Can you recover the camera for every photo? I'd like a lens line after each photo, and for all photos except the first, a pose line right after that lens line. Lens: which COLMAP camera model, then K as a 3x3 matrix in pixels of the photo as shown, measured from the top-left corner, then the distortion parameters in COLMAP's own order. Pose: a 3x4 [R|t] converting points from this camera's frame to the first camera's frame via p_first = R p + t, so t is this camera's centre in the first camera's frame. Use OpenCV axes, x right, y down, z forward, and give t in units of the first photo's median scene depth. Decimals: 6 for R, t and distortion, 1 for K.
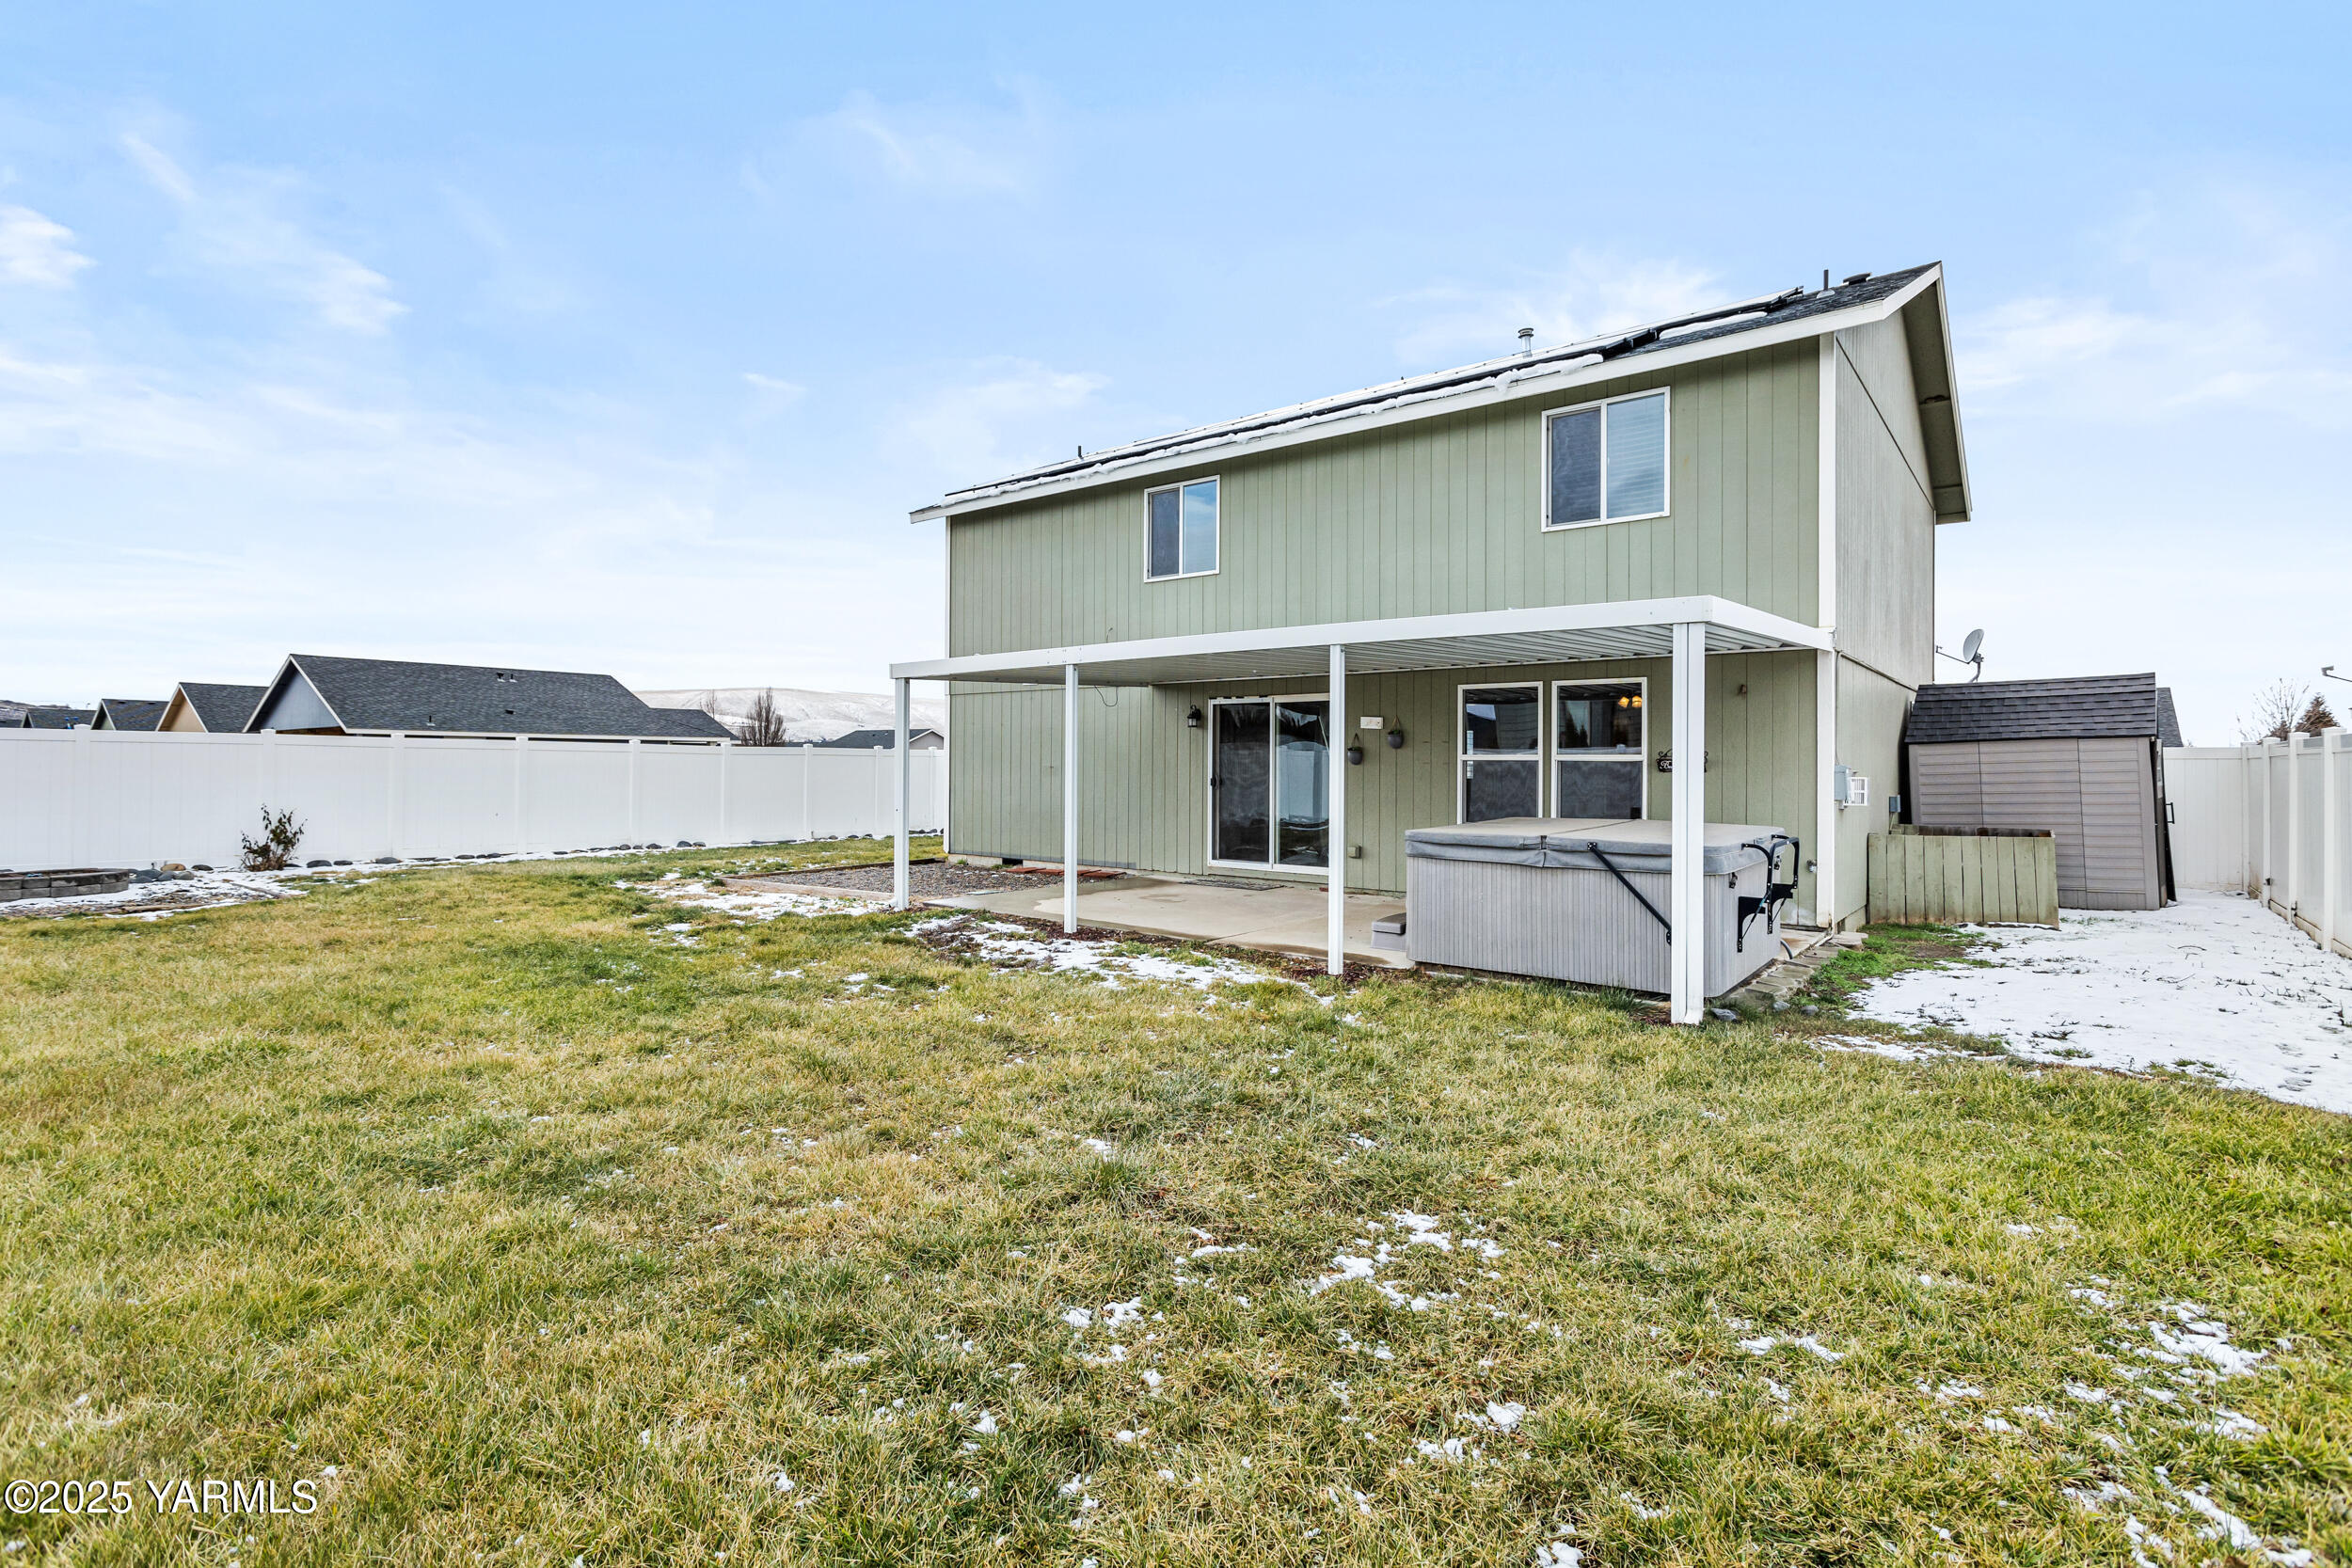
lens RADIAL K [[1121.7, 0, 1169.3], [0, 1121.7, 769.4], [0, 0, 1]] dist [0.003560, 0.000482]
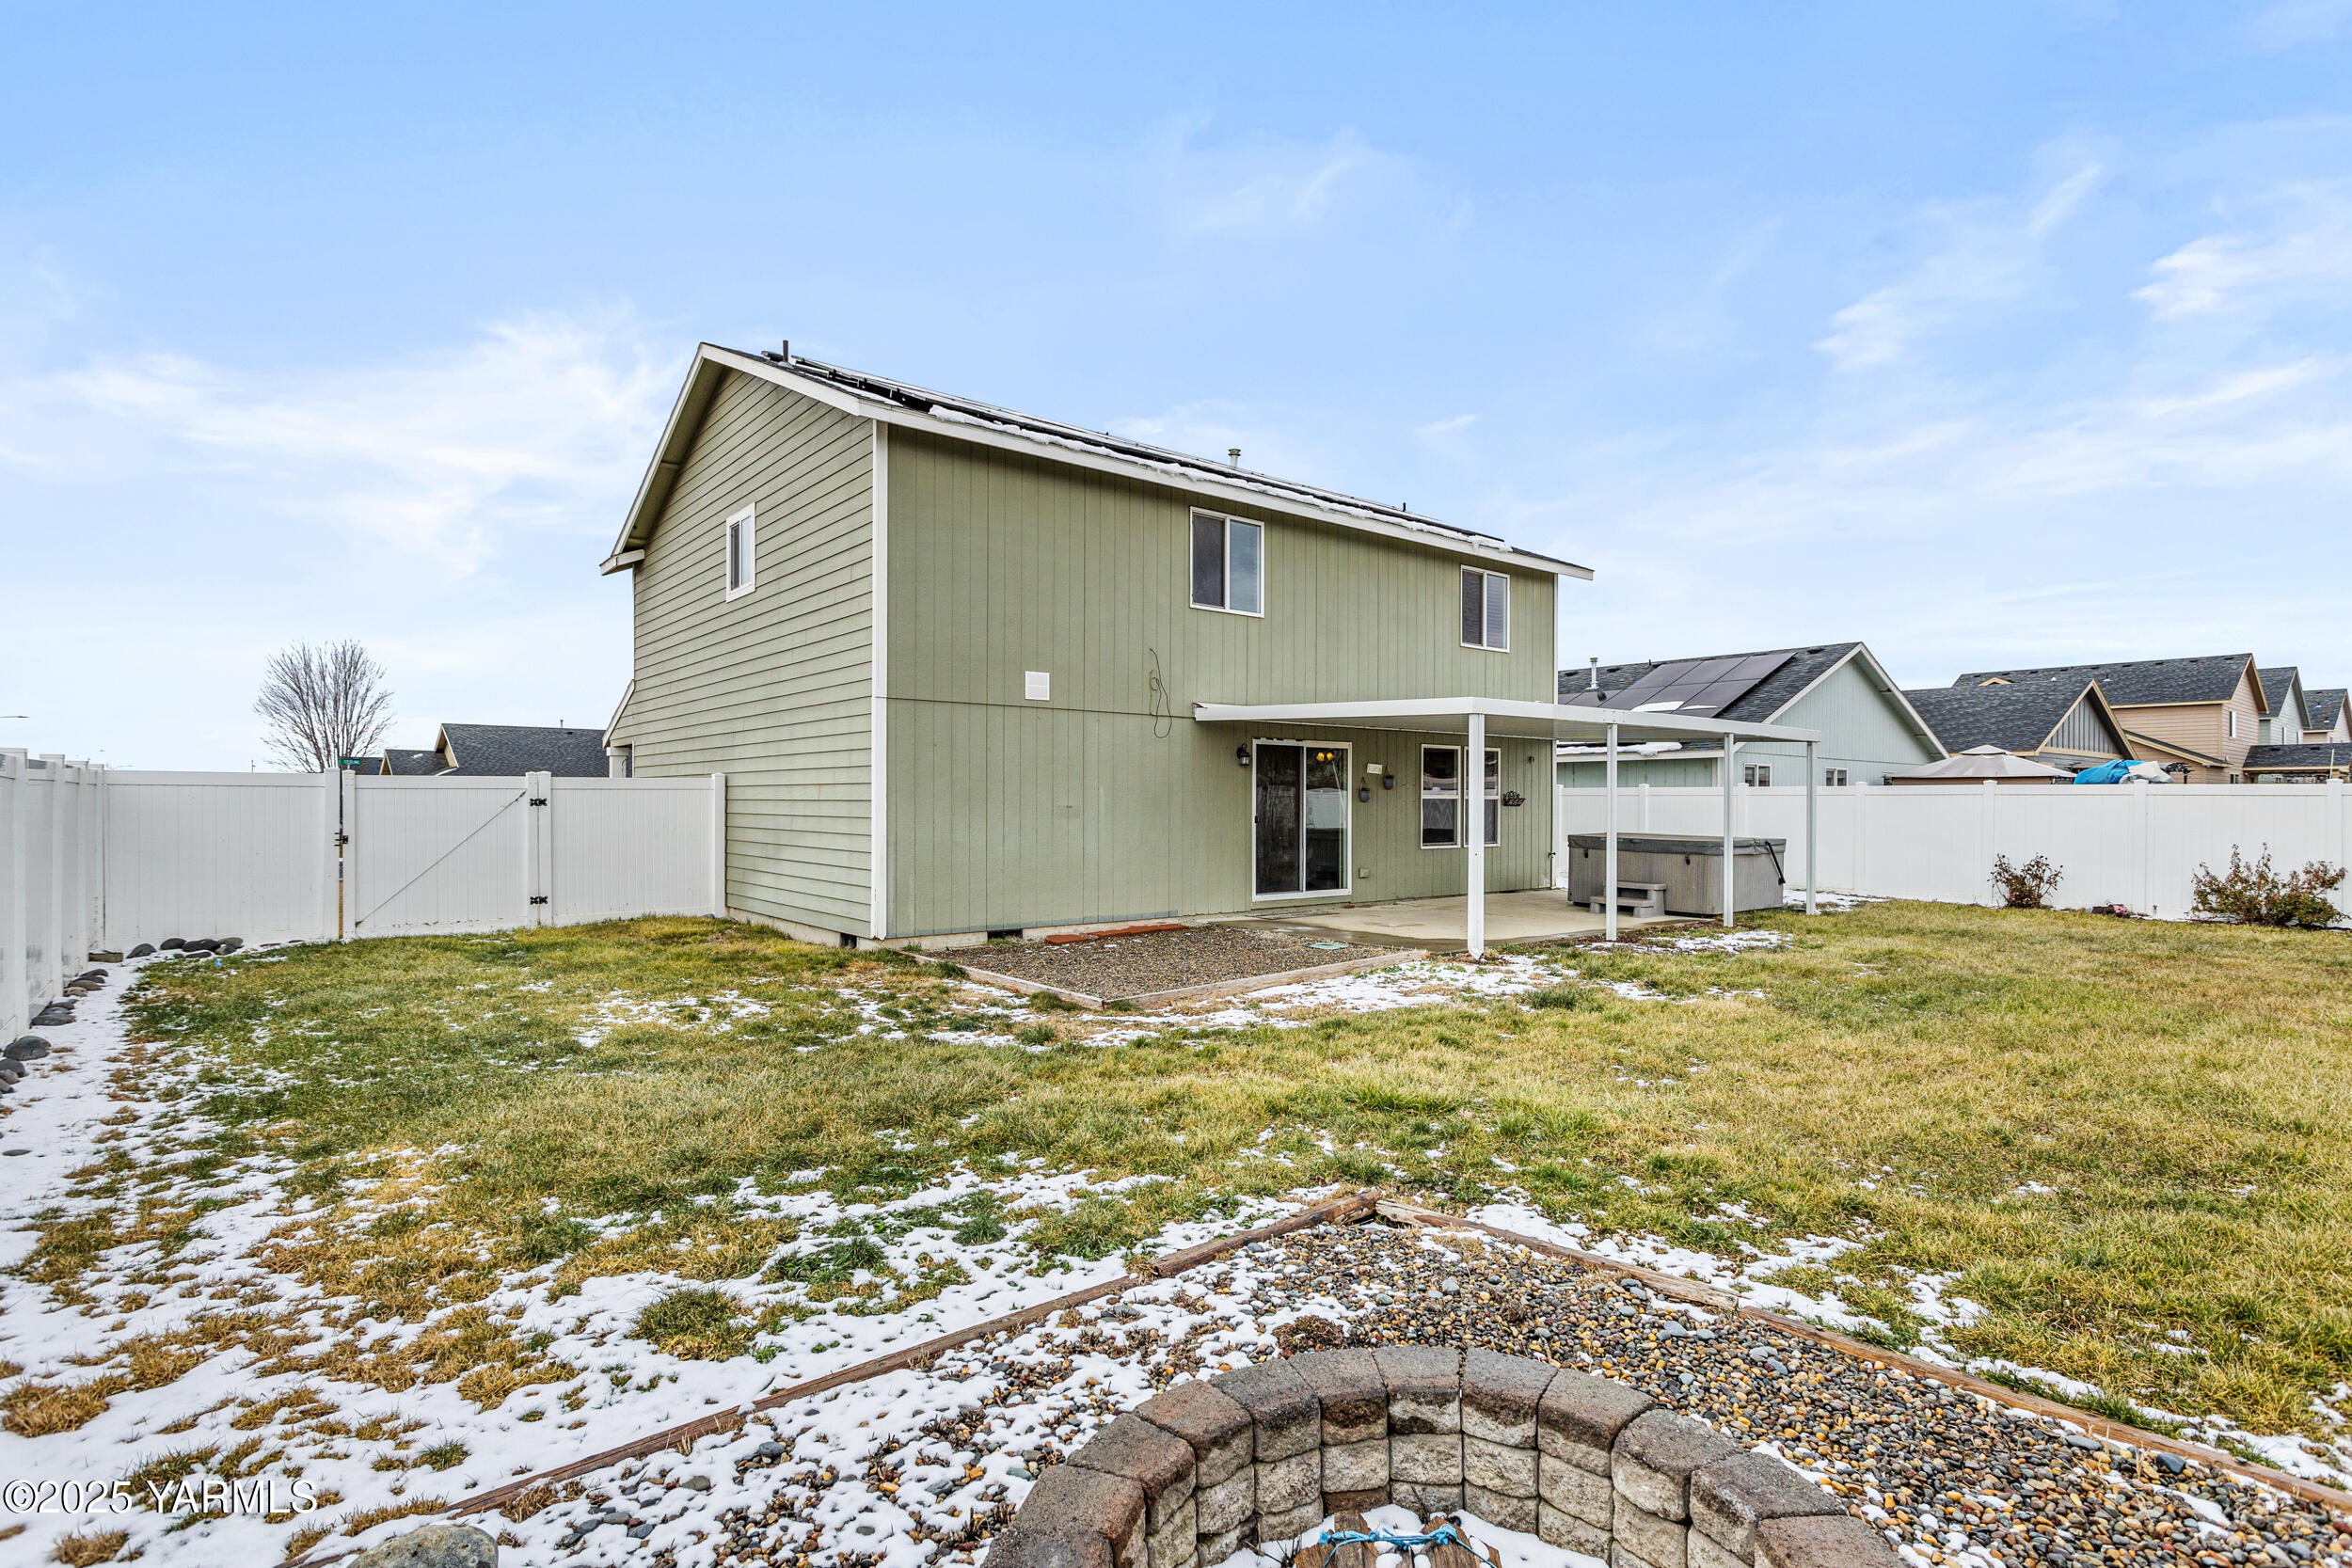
lens RADIAL K [[1177.7, 0, 1239.8], [0, 1177.7, 795.2], [0, 0, 1]] dist [0.004118, 0.000457]
pose [[0.169515, 0.001469, 0.985526, -0.973379], [0.003077, 0.999993, -0.002020, -0.008321], [-0.985523, 0.003375, 0.169509, 0.793462]]
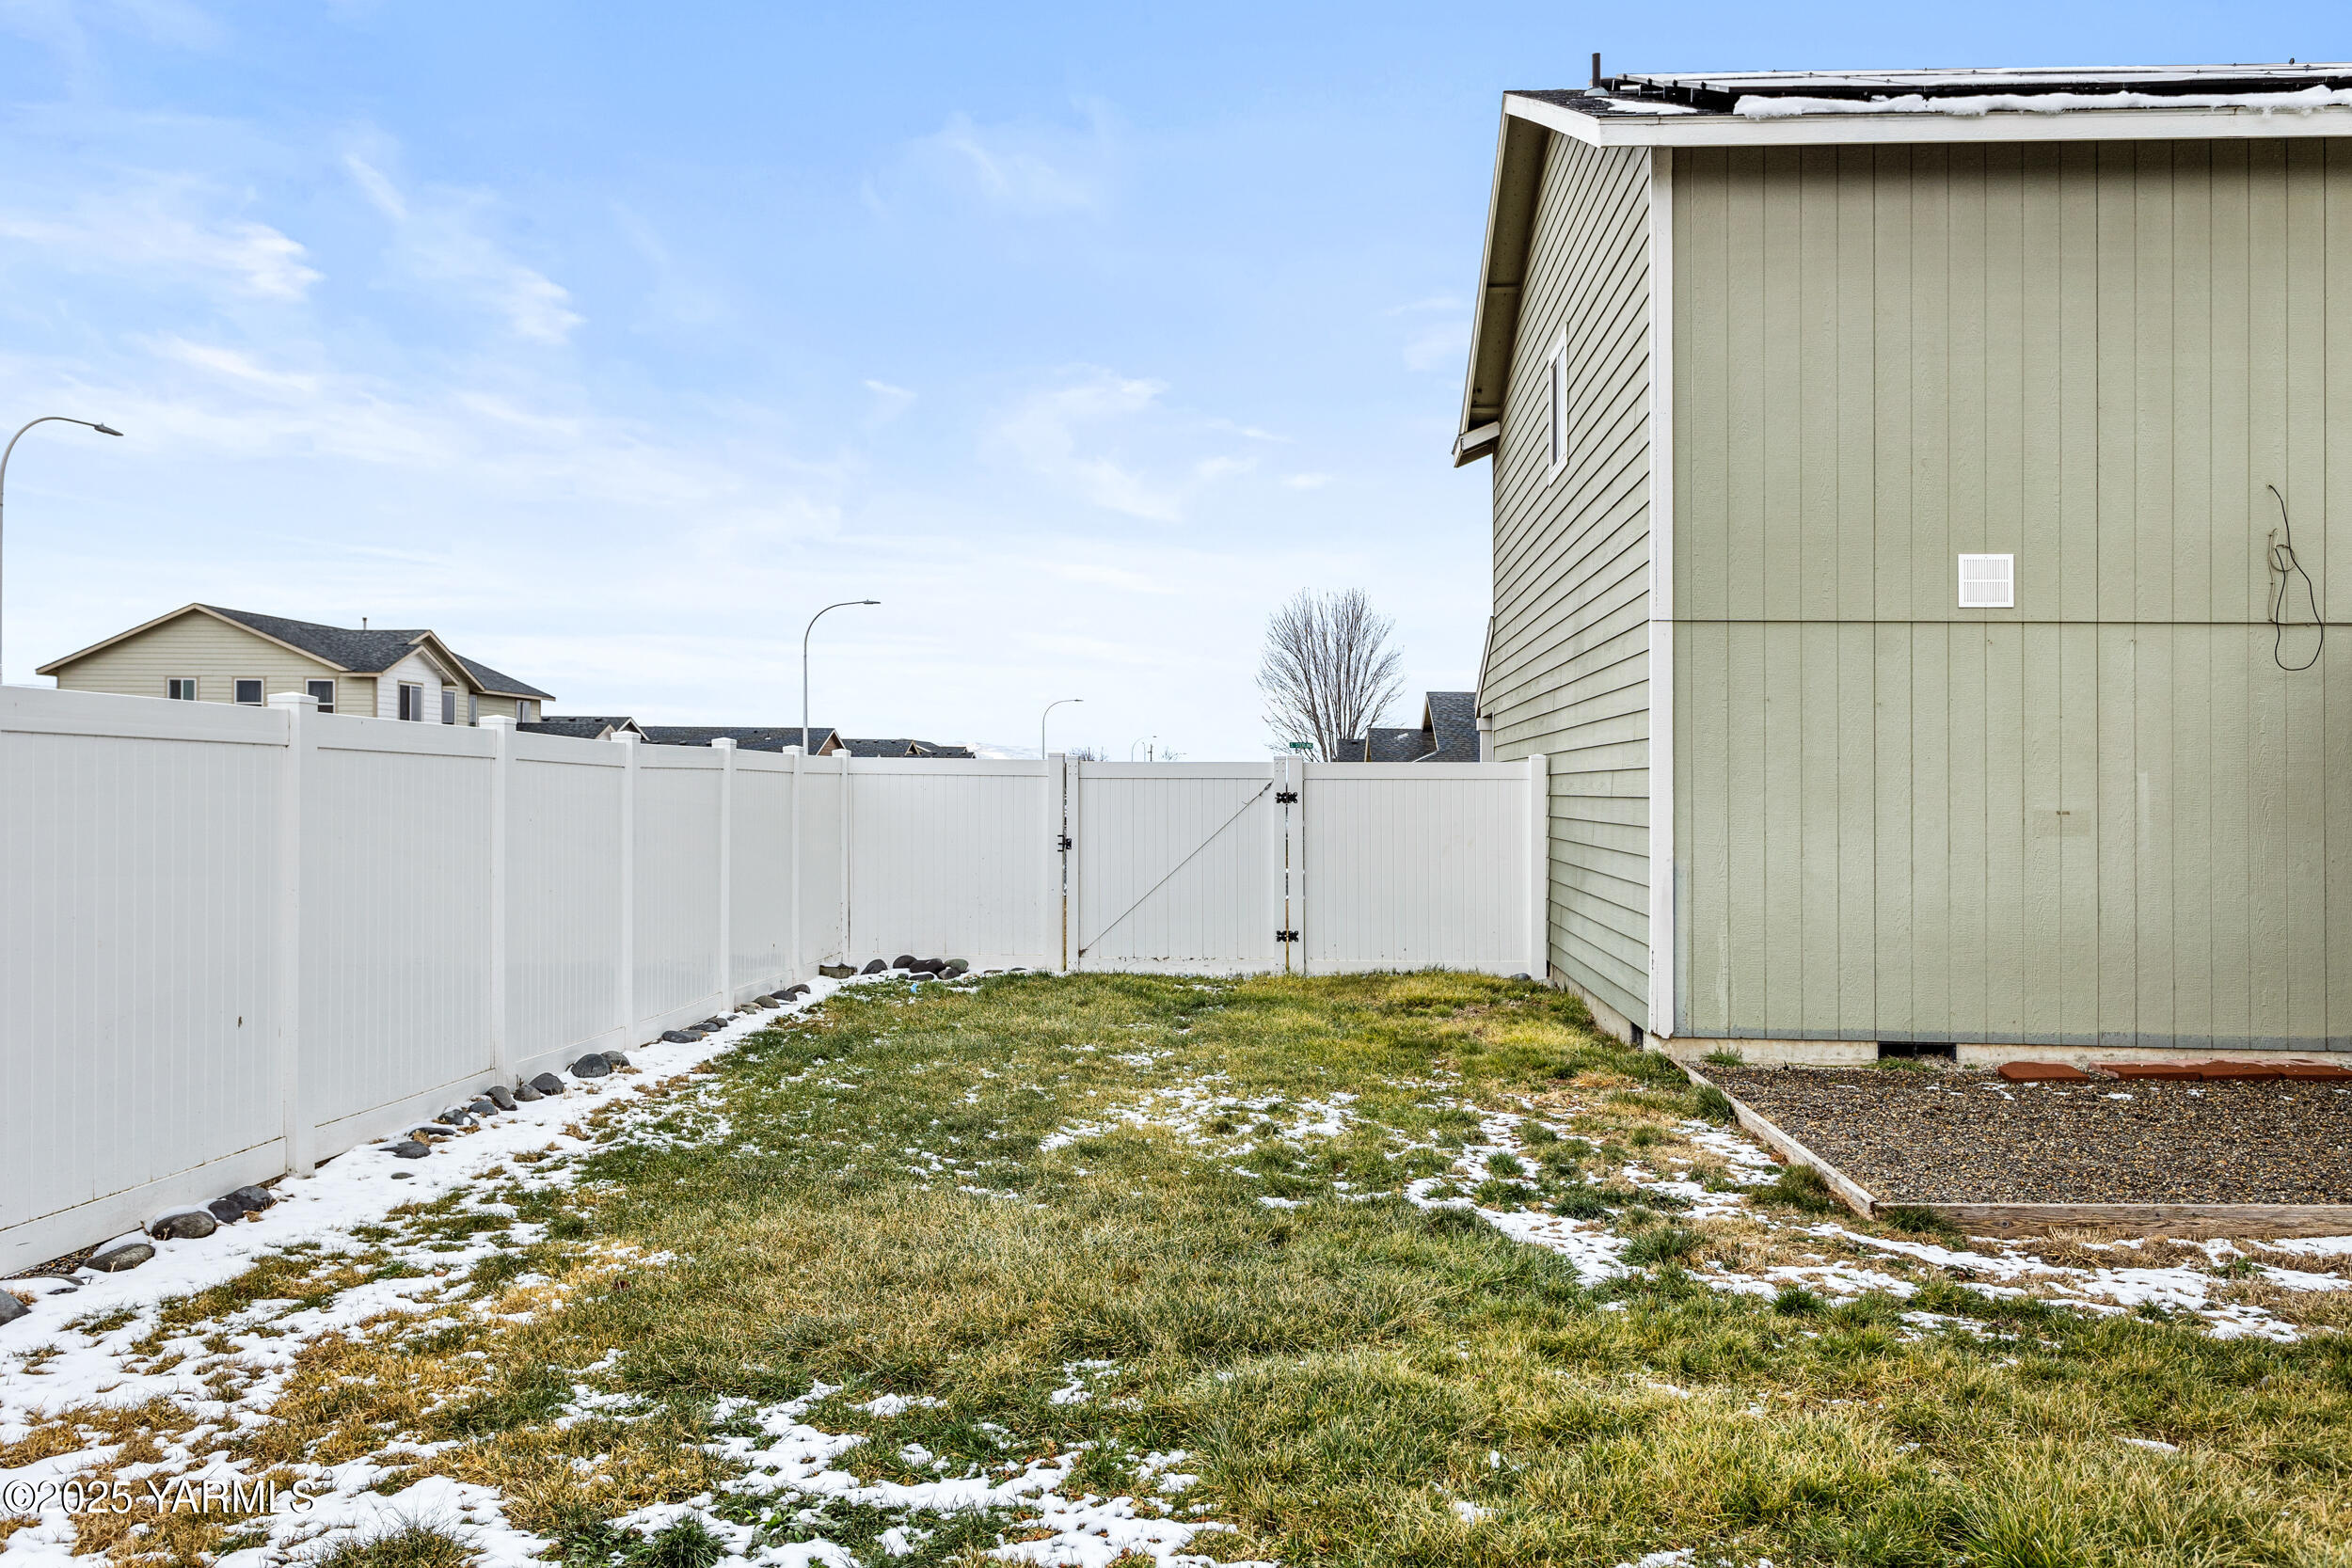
lens RADIAL K [[1884.0, 0, 1169.4], [0, 1884.0, 775.8], [0, 0, 1]] dist [-0.002444, 0.010519]
pose [[0.816575, 0.008431, 0.577178, -0.816591], [-0.003245, 0.999945, -0.010015, -0.007866], [-0.577230, 0.006305, 0.816557, 0.676355]]
